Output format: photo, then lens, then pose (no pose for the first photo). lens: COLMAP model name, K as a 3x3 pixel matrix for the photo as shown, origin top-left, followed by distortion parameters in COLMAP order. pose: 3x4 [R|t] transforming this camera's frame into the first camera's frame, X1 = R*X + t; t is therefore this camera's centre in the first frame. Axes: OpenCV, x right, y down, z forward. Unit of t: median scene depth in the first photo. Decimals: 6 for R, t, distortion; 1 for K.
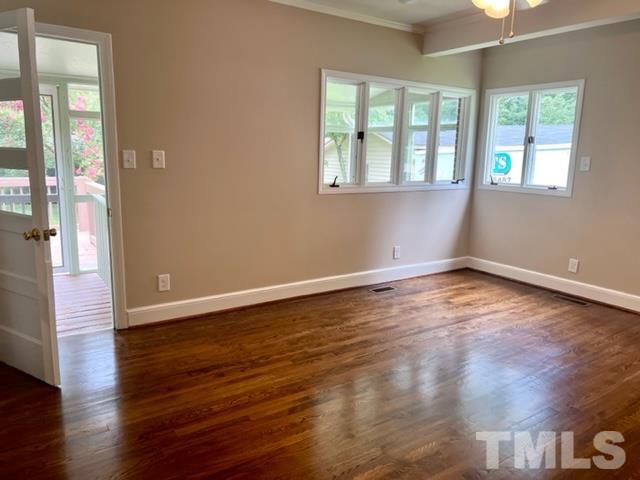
lens RADIAL K [[483.5, 0, 324.6], [0, 483.5, 233.4], [0, 0, 1]] dist [0.043656, -0.025207]
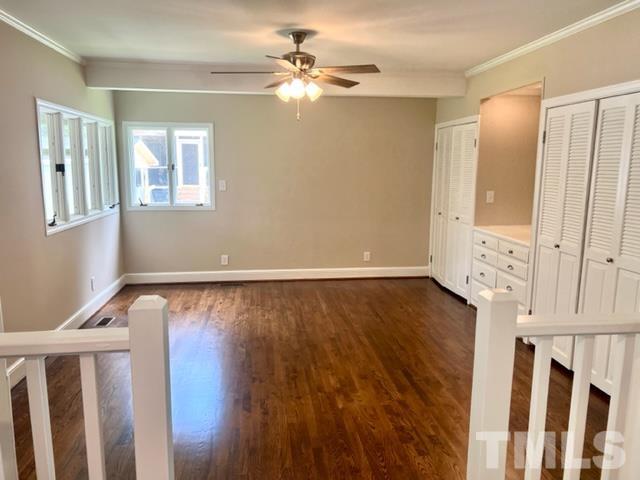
lens RADIAL K [[483.5, 0, 319.7], [0, 483.5, 236.1], [0, 0, 1]] dist [0.043656, -0.025207]
pose [[0.455773, -0.151544, 0.877101, -0.833510], [0.152324, 0.984143, 0.090886, -0.125488], [-0.876966, 0.092180, 0.471629, 0.195631]]
